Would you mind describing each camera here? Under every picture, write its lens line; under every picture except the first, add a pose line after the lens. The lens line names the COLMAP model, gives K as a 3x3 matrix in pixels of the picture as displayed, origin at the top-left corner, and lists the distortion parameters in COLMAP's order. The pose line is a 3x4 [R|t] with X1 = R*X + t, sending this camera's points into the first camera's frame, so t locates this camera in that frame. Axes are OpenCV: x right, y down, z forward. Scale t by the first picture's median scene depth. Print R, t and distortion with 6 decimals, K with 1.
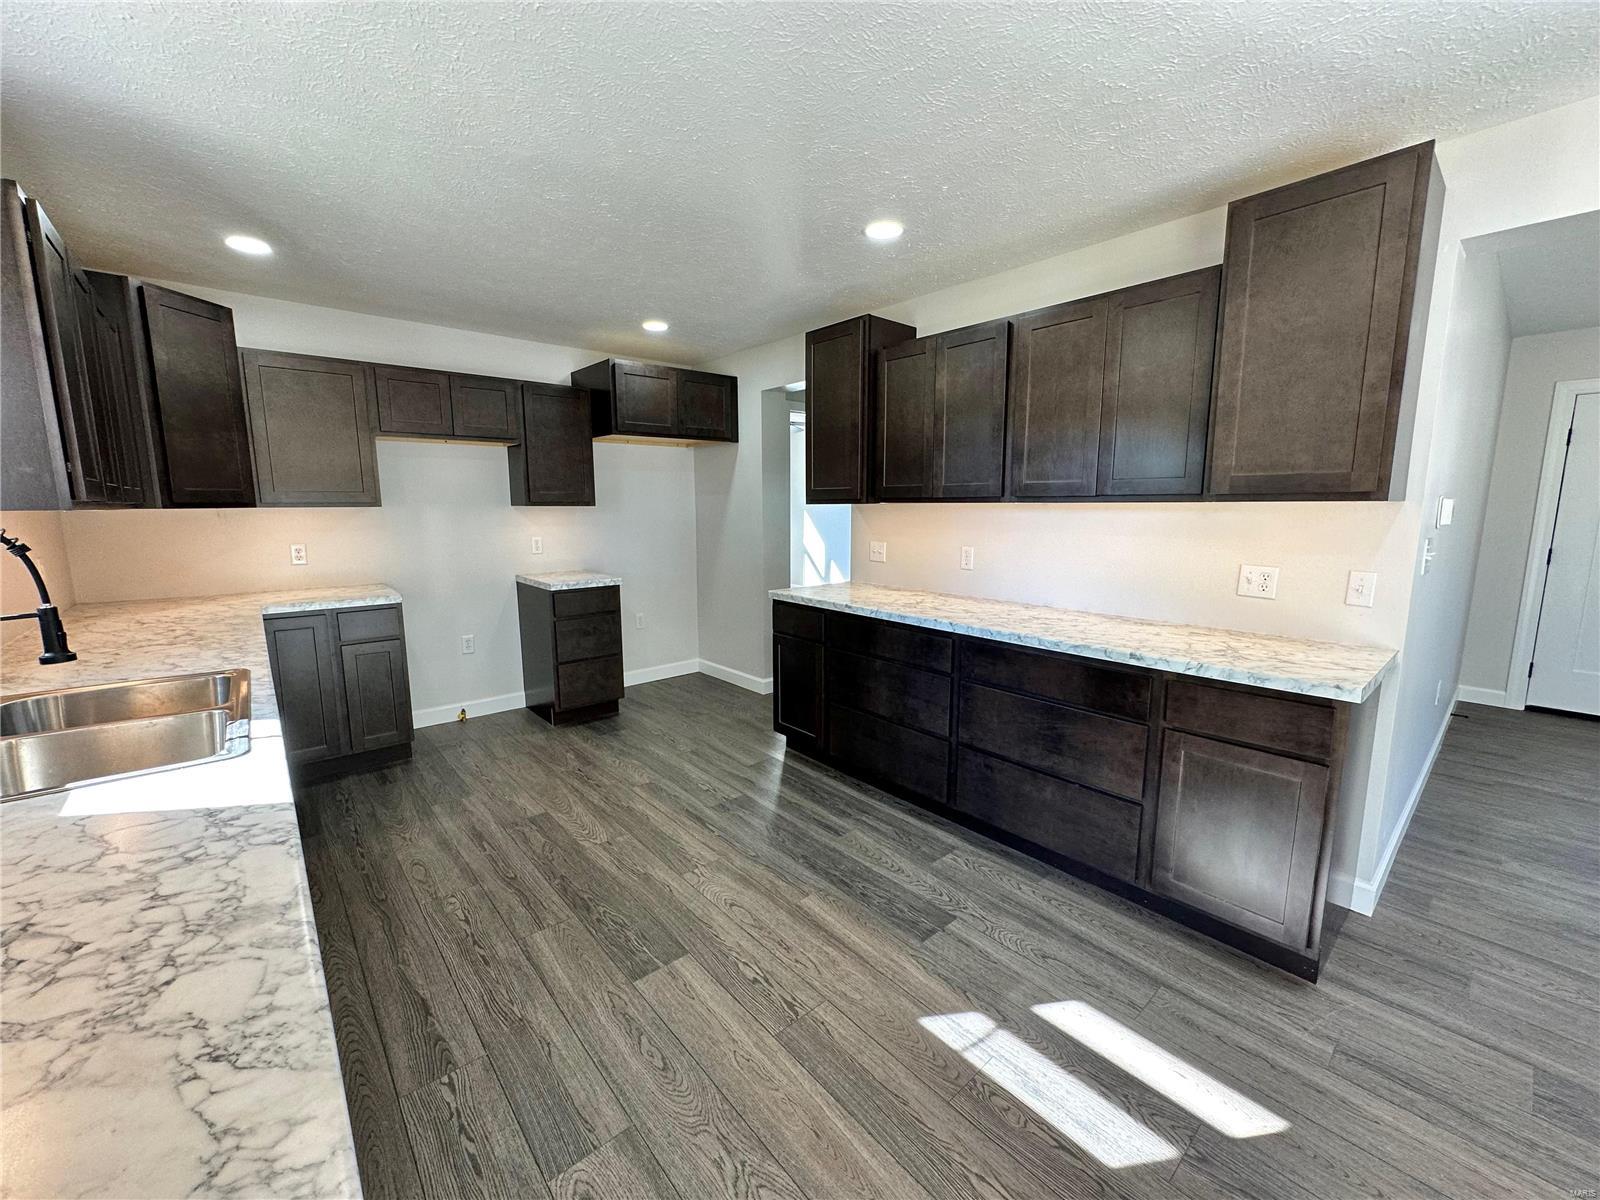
lens RADIAL K [[641.2, 0, 804.2], [0, 641.2, 596.5], [0, 0, 1]] dist [-0.001028, 0.000174]
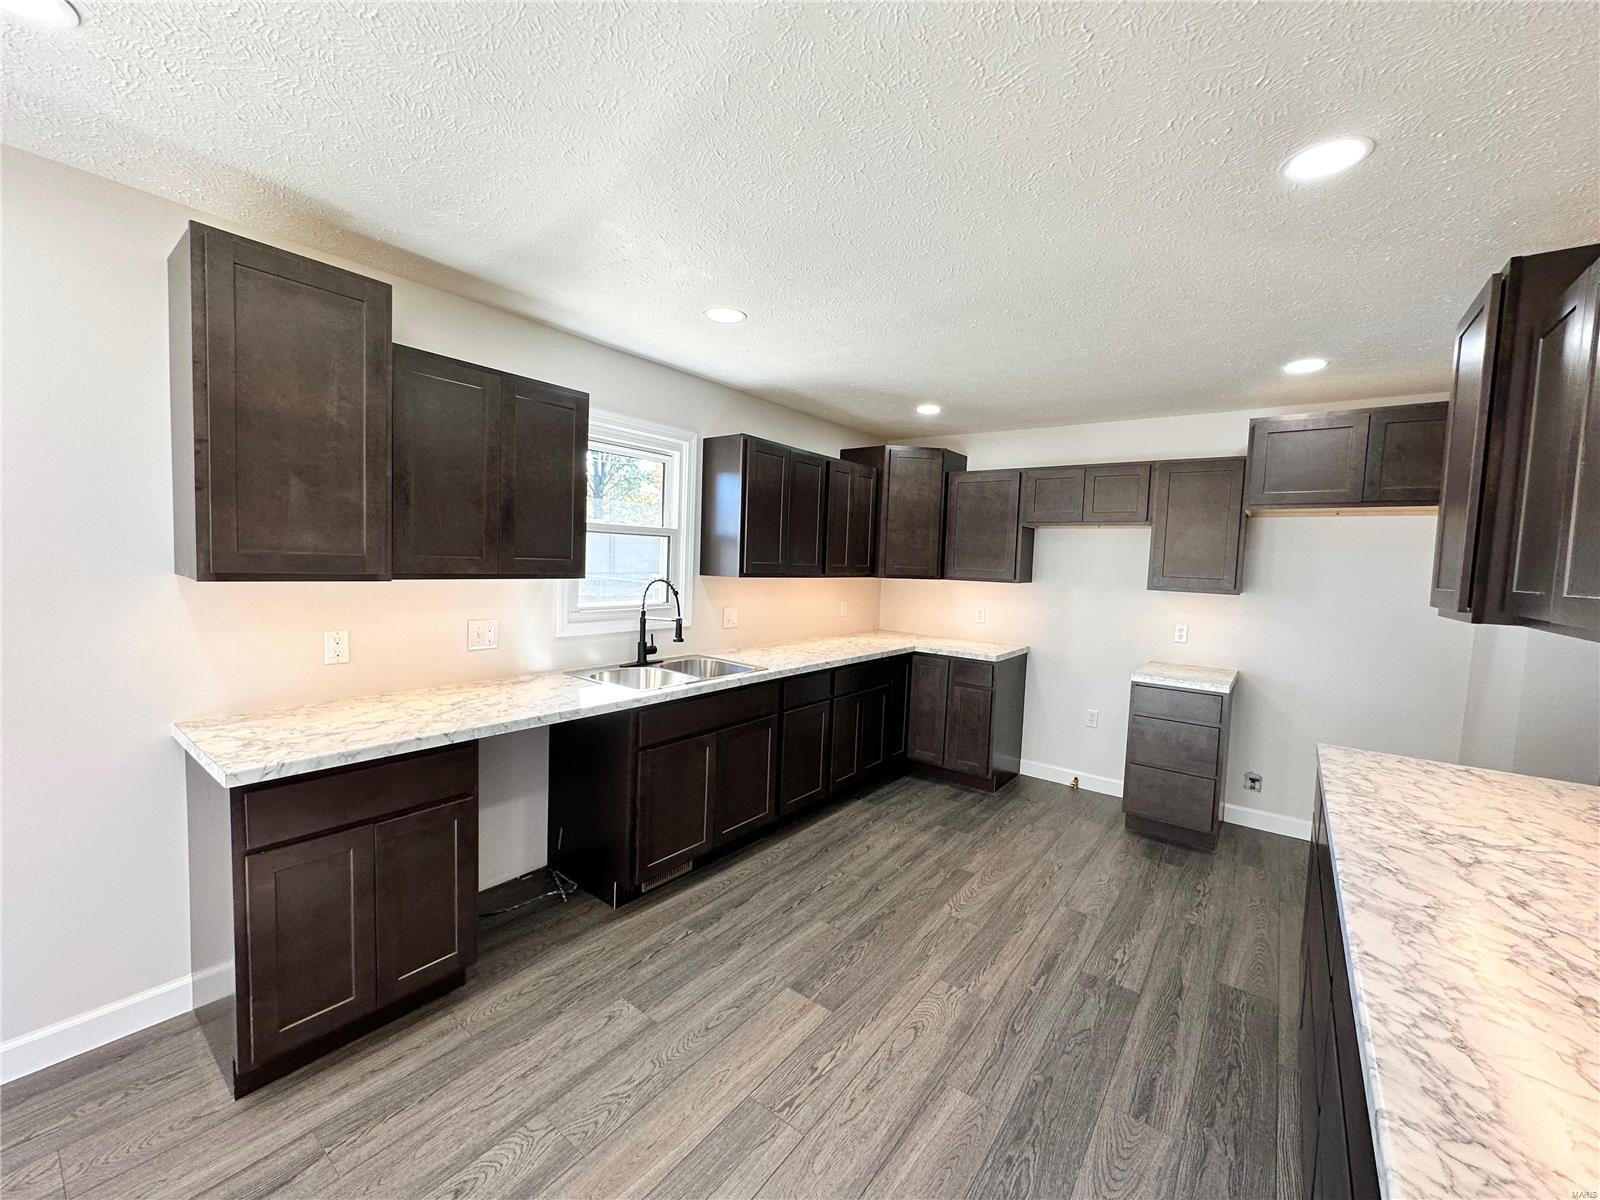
lens RADIAL K [[641.2, 0, 797.3], [0, 641.2, 598.1], [0, 0, 1]] dist [-0.001028, 0.000174]
pose [[0.195520, 0.070628, -0.978153, 0.629406], [-0.176879, 0.983586, 0.035664, -0.113655], [0.964617, 0.166041, 0.204803, 0.485153]]
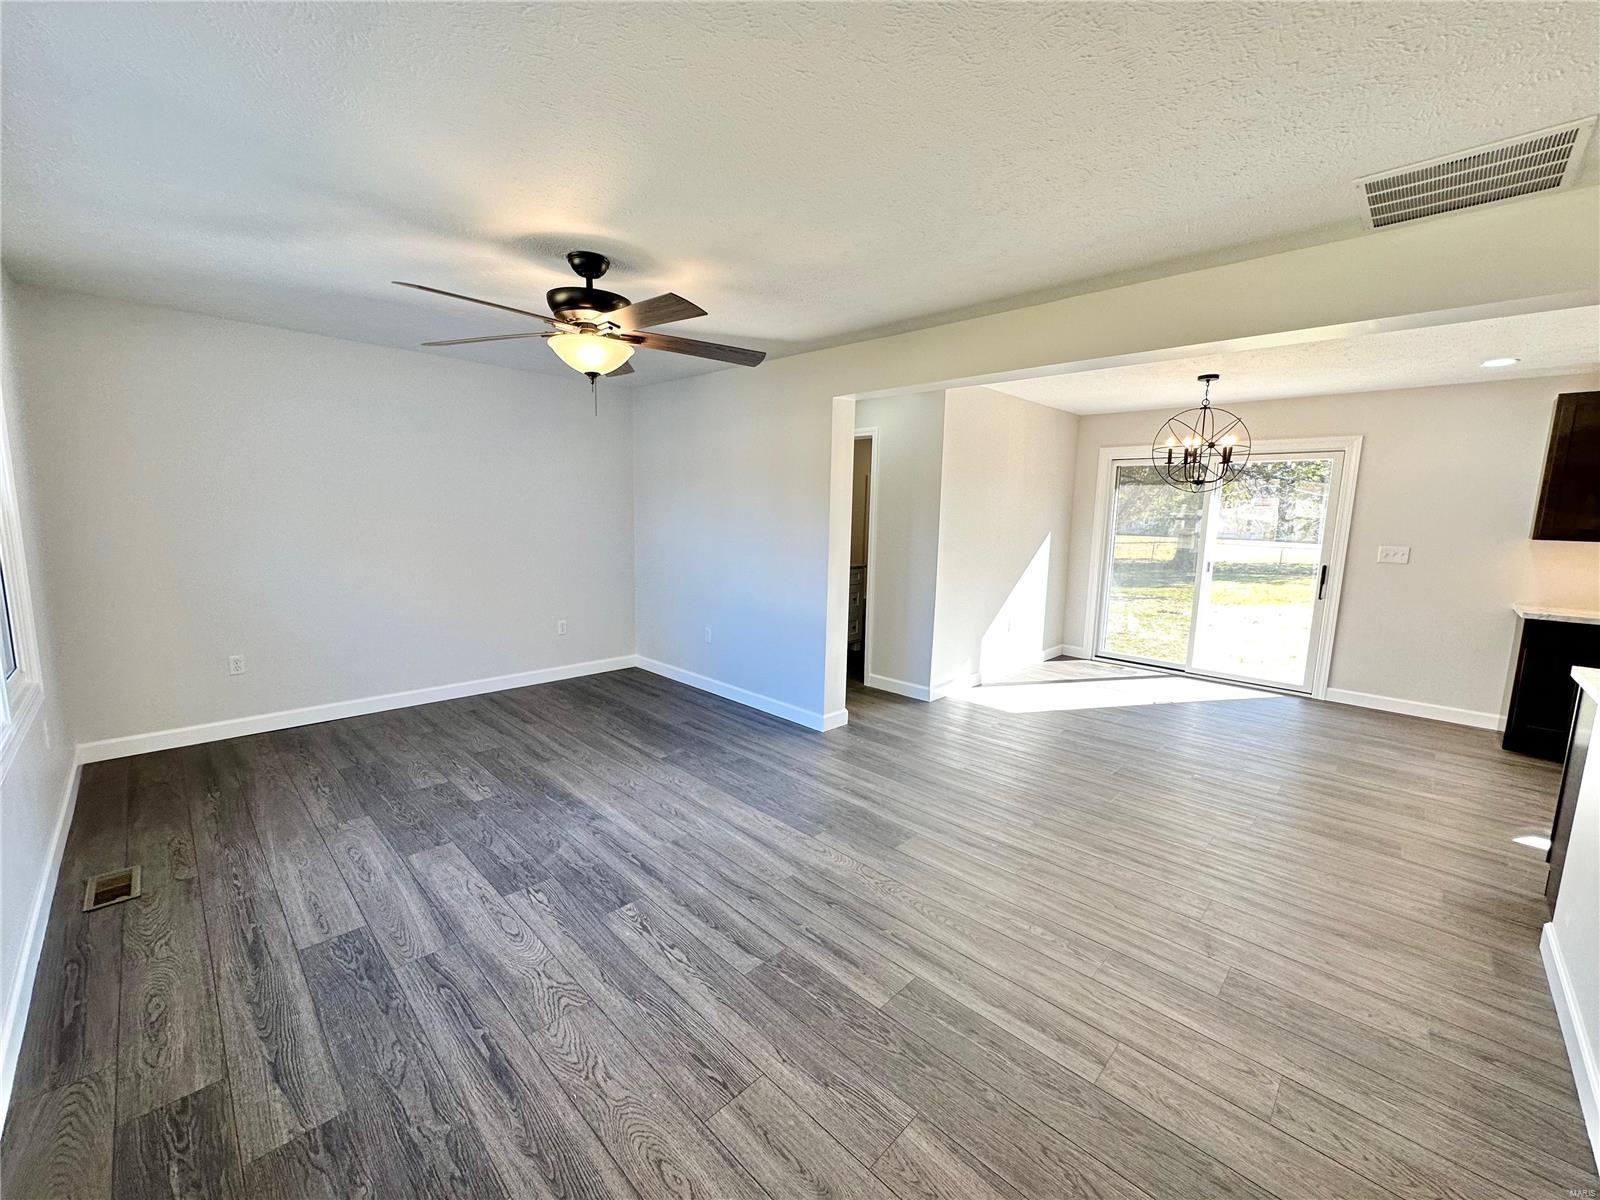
lens RADIAL K [[641.2, 0, 795.8], [0, 641.2, 600.3], [0, 0, 1]] dist [-0.001028, 0.000174]
pose [[-0.997060, -0.009386, -0.076049, 1.870629], [-0.030333, 0.959746, 0.279225, -0.251018], [0.070367, 0.280711, -0.957209, 1.506871]]
